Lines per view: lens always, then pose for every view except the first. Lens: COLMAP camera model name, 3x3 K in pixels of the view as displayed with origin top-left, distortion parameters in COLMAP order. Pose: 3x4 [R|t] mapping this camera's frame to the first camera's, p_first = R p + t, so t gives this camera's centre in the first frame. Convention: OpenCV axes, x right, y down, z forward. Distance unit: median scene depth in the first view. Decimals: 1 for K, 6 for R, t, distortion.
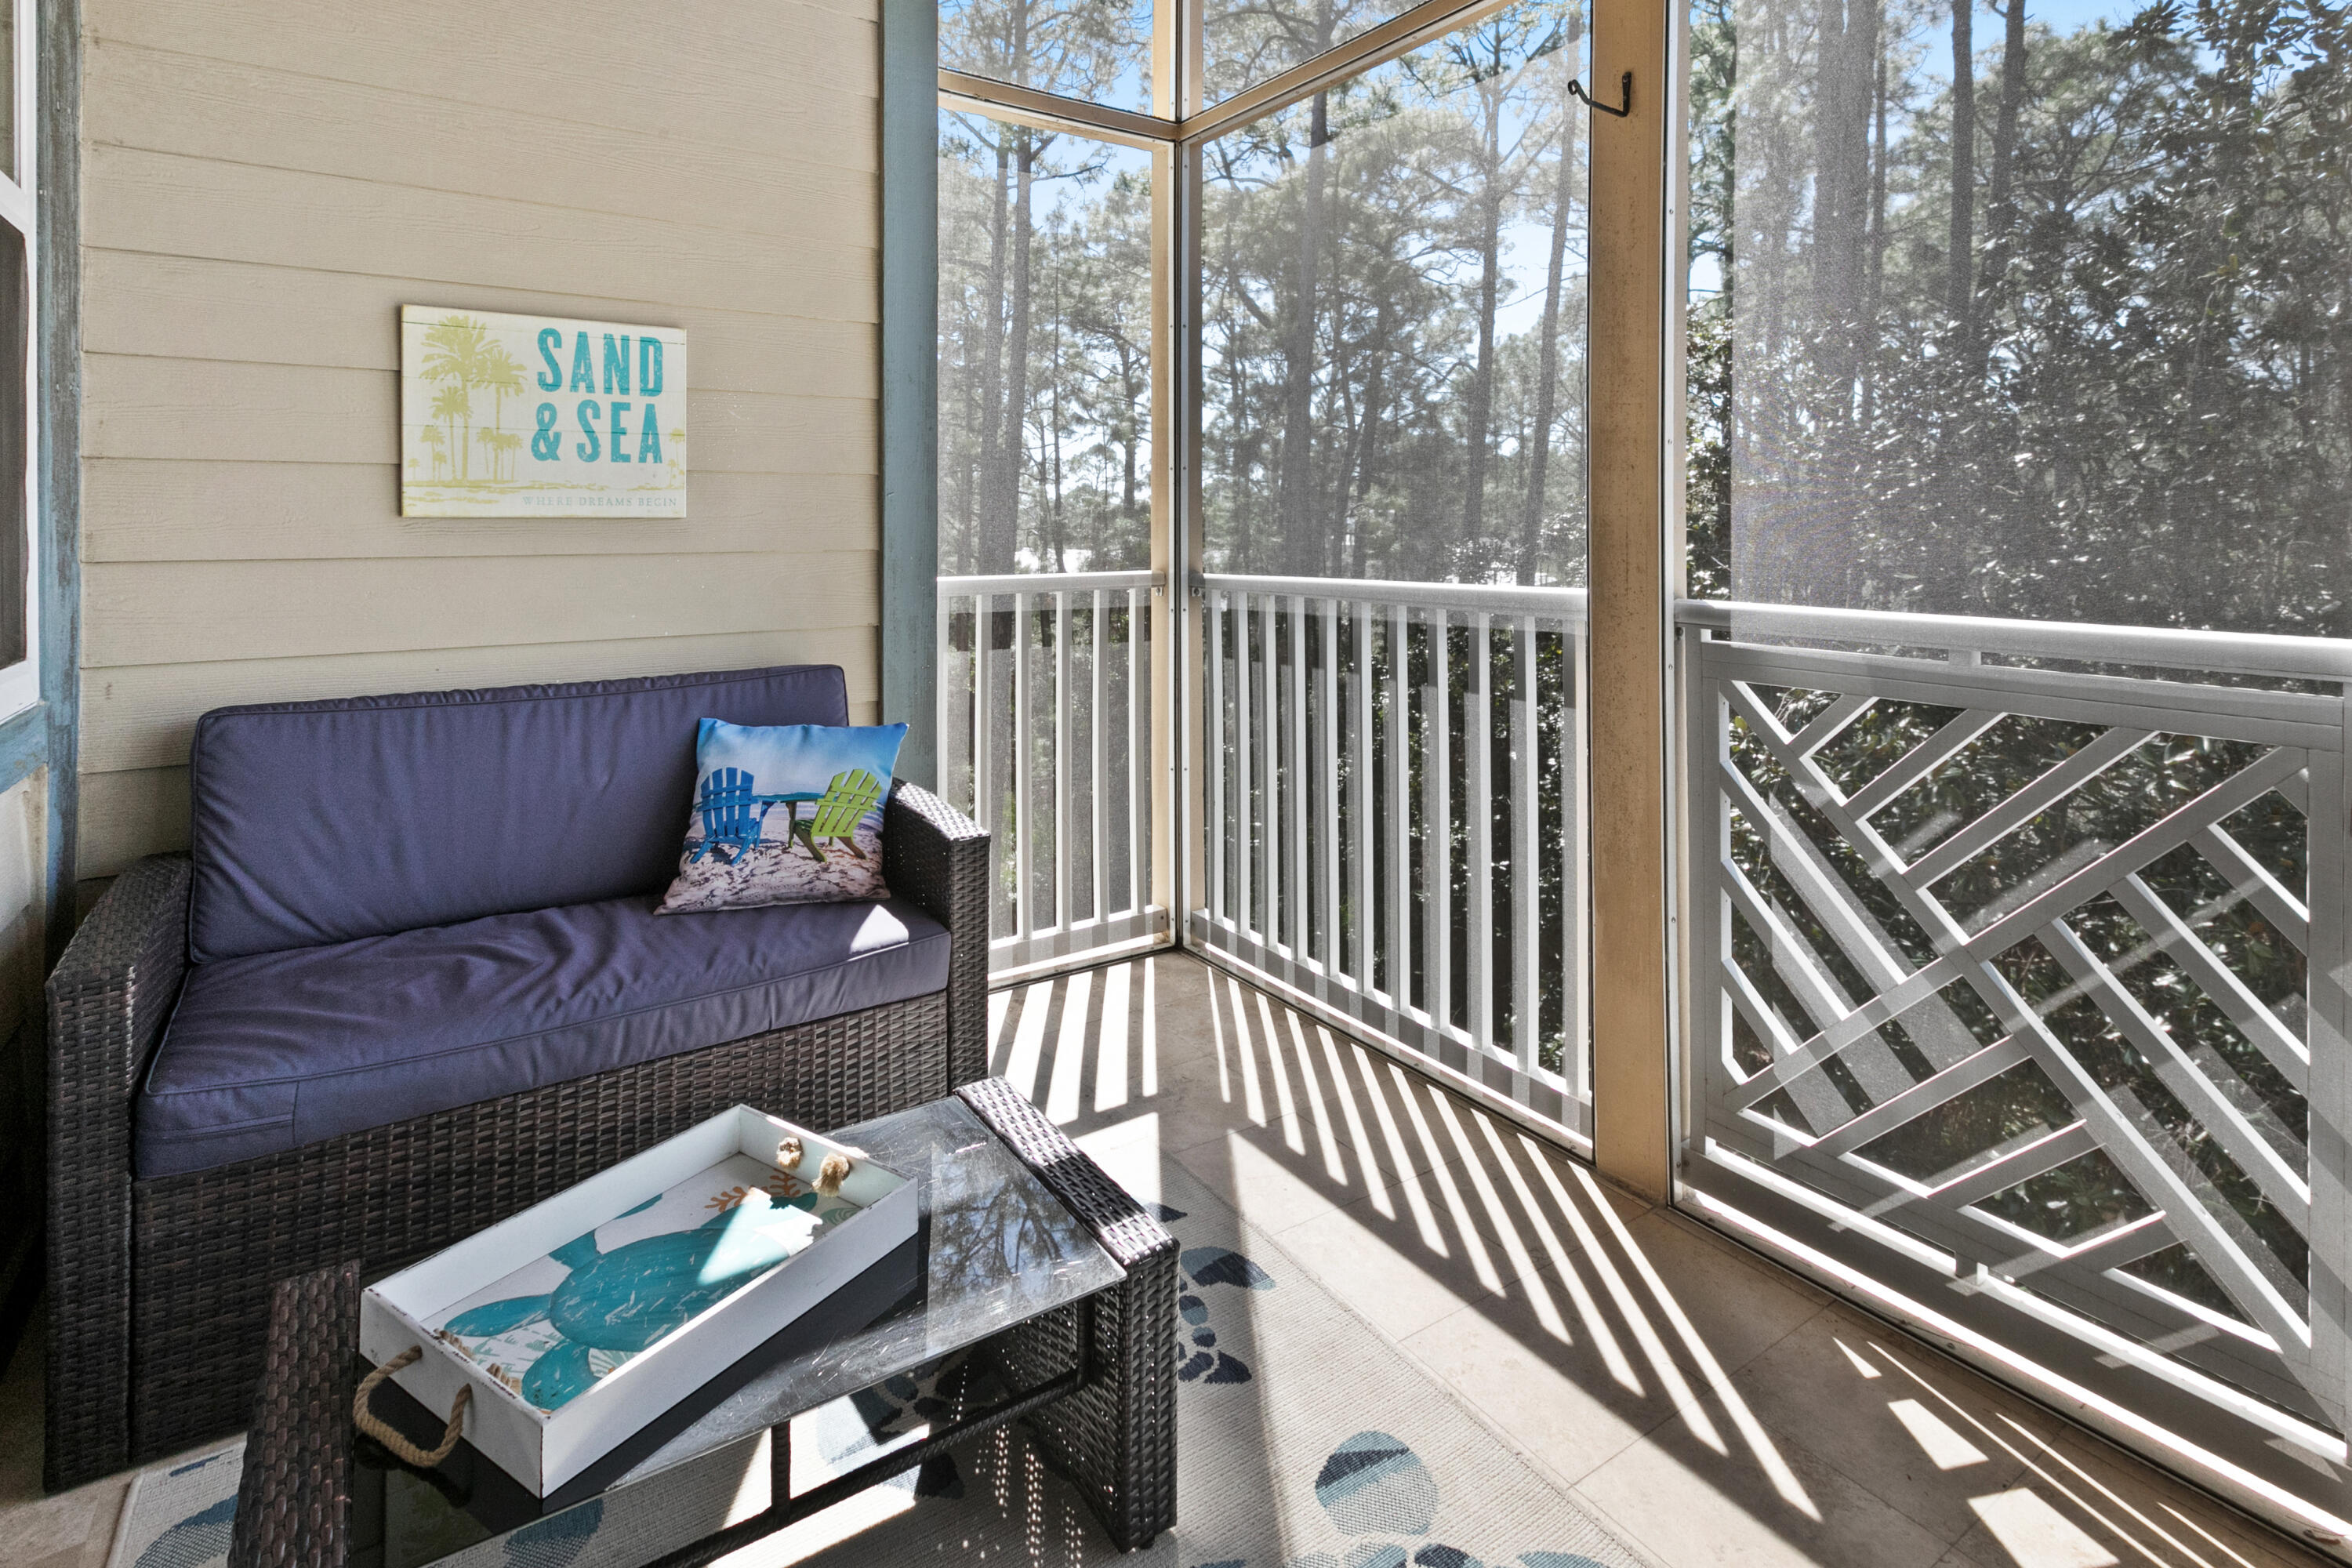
lens RADIAL K [[1123.3, 0, 1223.7], [0, 1123.3, 490.6], [0, 0, 1]] dist [0.000563, -0.000661]
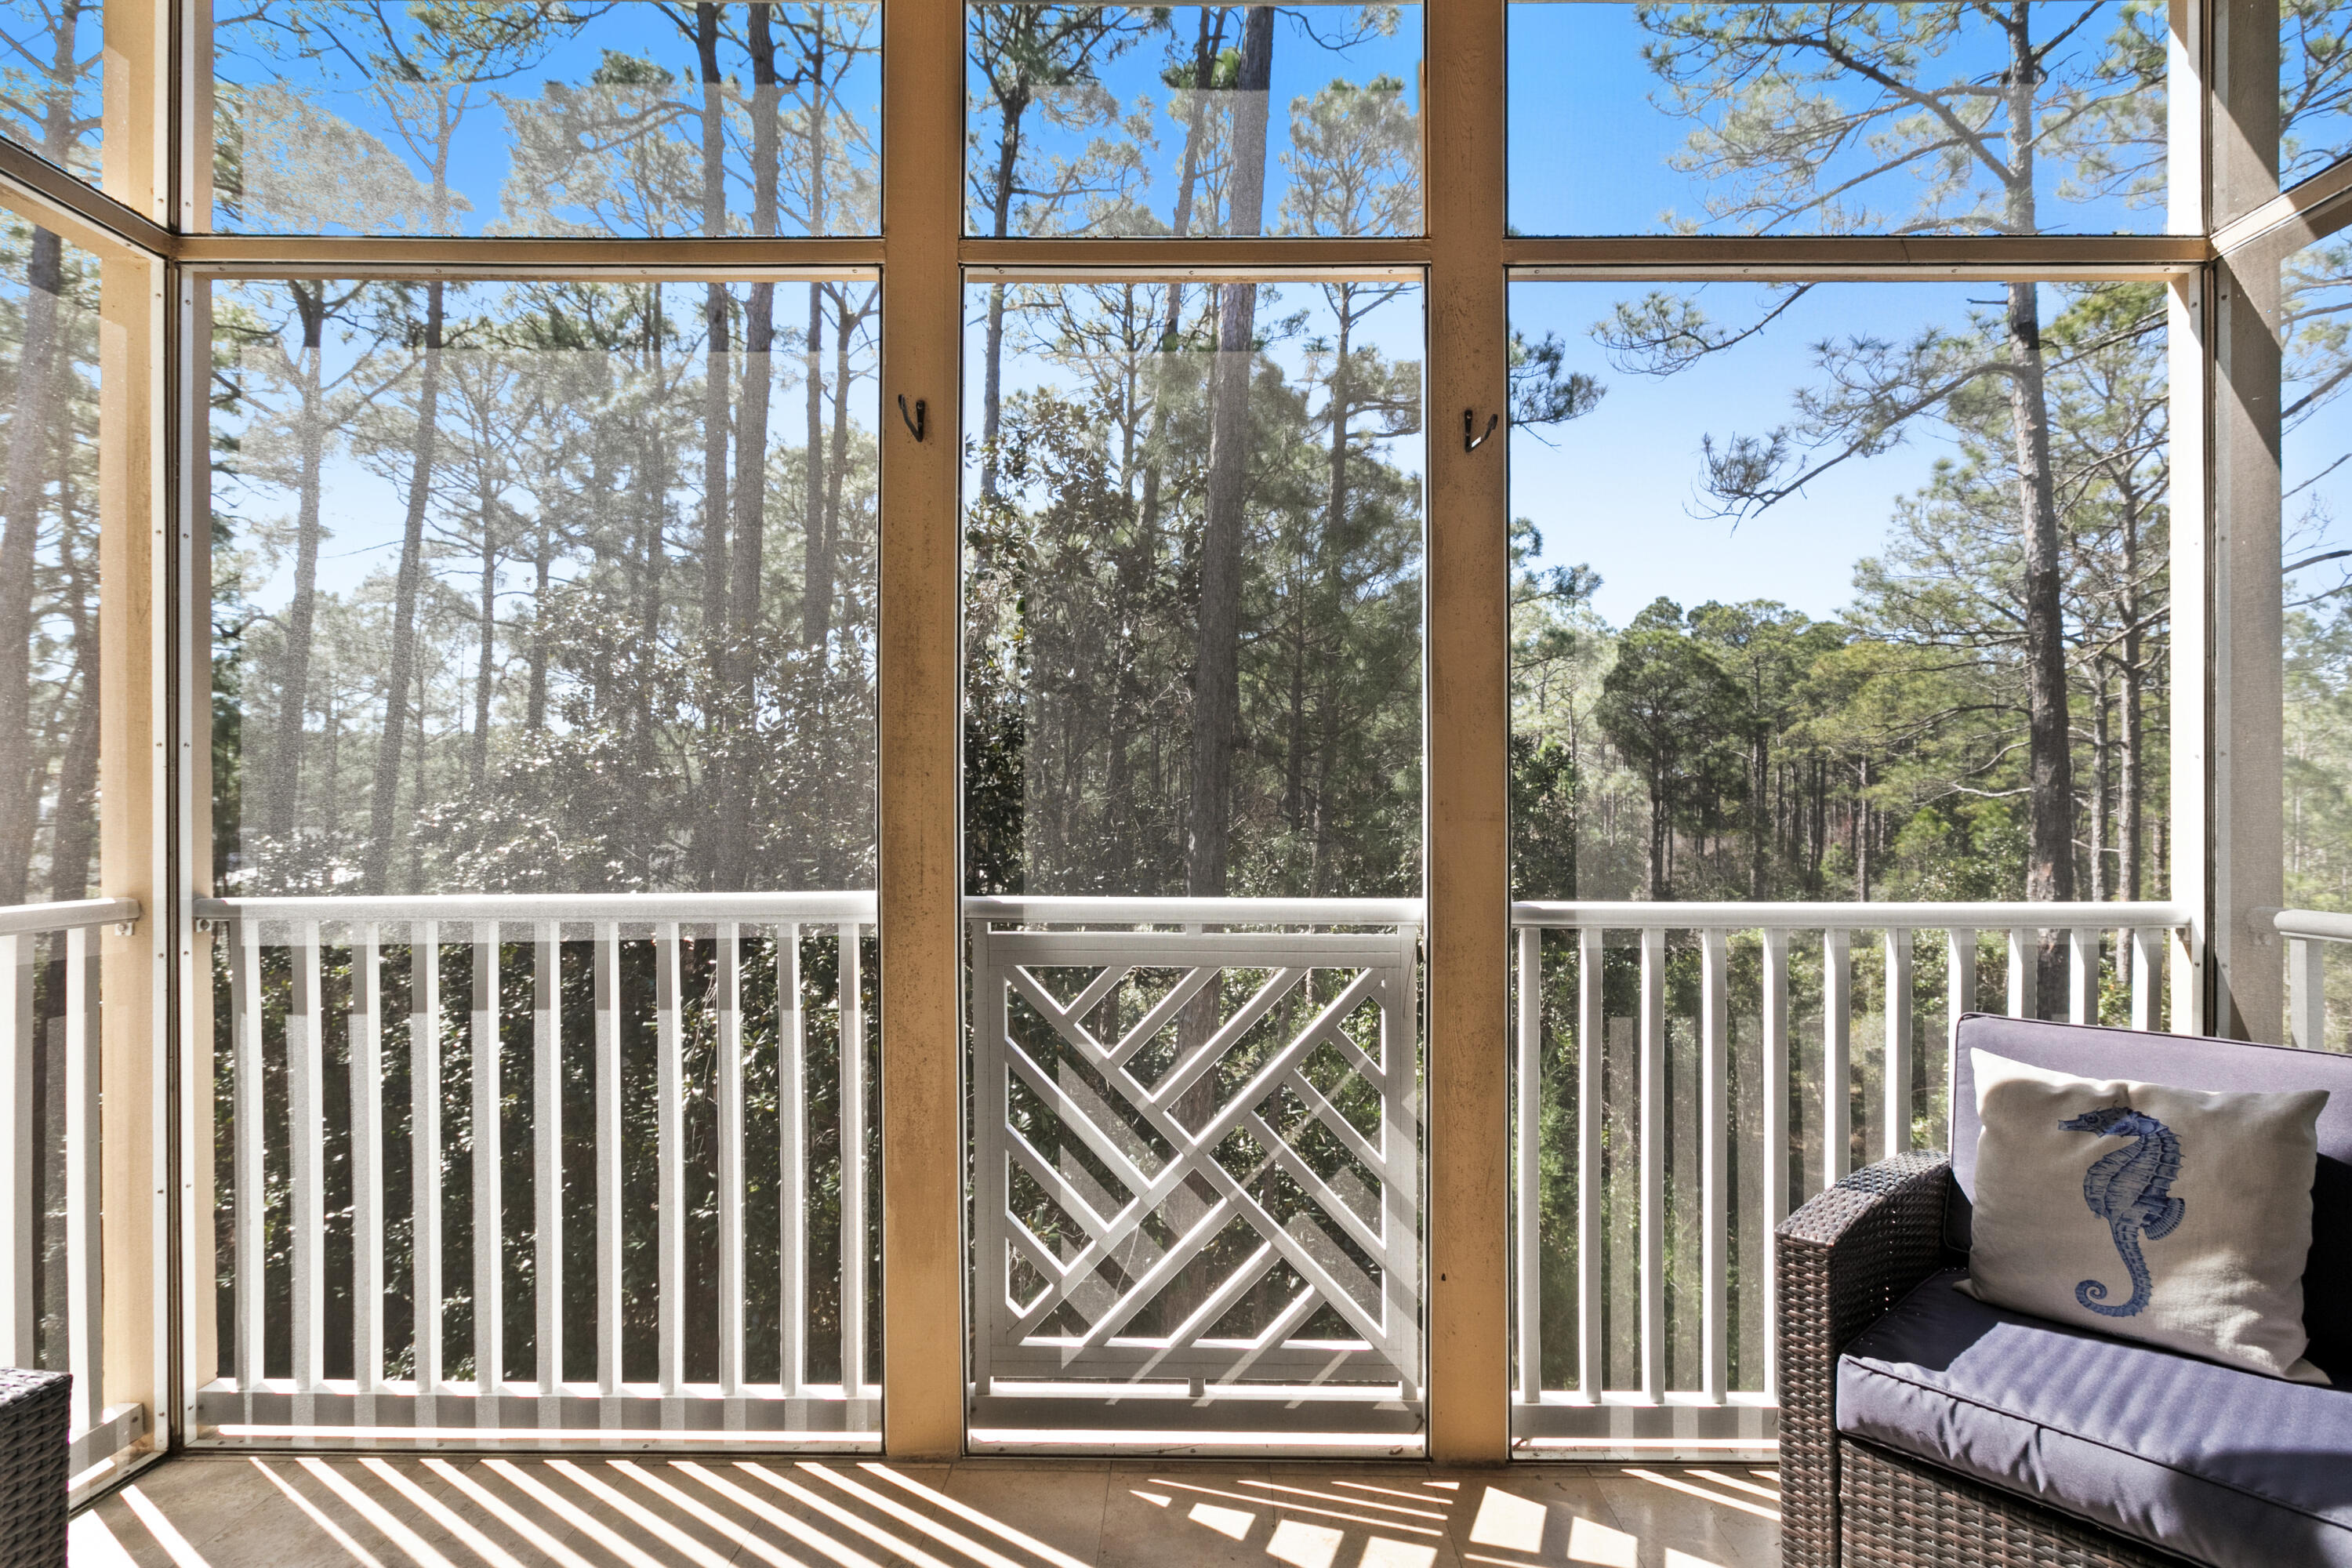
lens RADIAL K [[1055.0, 0, 1176.0], [0, 1055.0, 784.0], [0, 0, 1]] dist [-0.000530, -0.000939]
pose [[0.603561, 0.025735, 0.796901, -0.310269], [-0.027158, 0.999563, -0.011711, -0.007518], [-0.796854, -0.014574, 0.603996, 0.229539]]
